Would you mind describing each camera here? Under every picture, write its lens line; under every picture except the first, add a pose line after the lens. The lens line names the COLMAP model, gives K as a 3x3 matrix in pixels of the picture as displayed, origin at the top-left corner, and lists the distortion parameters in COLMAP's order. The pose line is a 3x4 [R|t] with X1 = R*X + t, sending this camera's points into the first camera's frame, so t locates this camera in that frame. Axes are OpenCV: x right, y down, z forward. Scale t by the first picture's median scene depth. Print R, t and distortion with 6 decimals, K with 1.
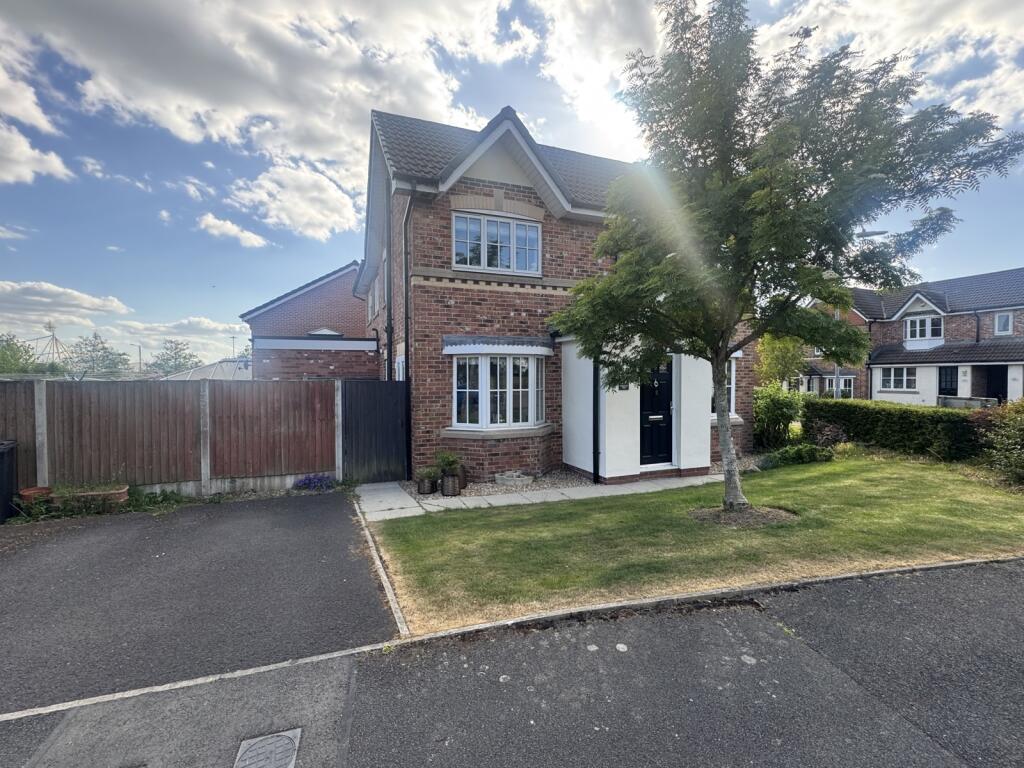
lens RADIAL K [[489.3, 0, 512.0], [0, 489.3, 384.0], [0, 0, 1]] dist [0.016612, 0.000184]
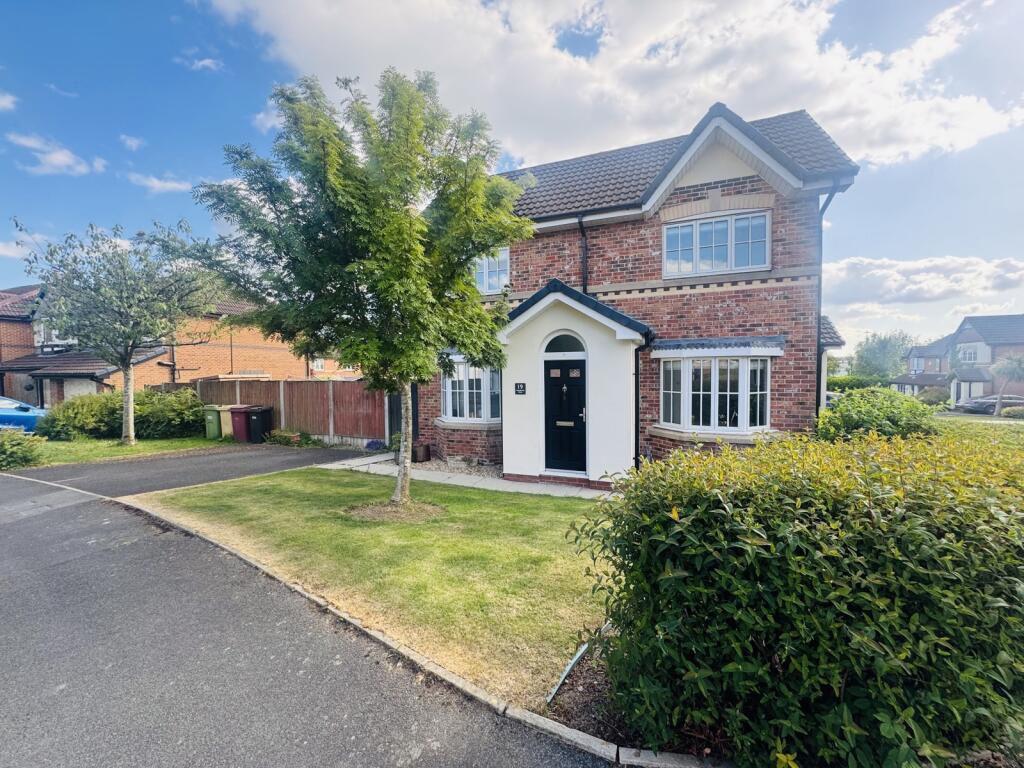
lens RADIAL K [[413.4, 0, 512.8], [0, 413.4, 399.6], [0, 0, 1]] dist [-0.023287, 0.000106]
pose [[0.684214, 0.036573, -0.728364, 0.754708], [-0.010020, 0.999119, 0.040756, -0.008929], [0.729212, -0.020587, 0.683978, 0.332361]]
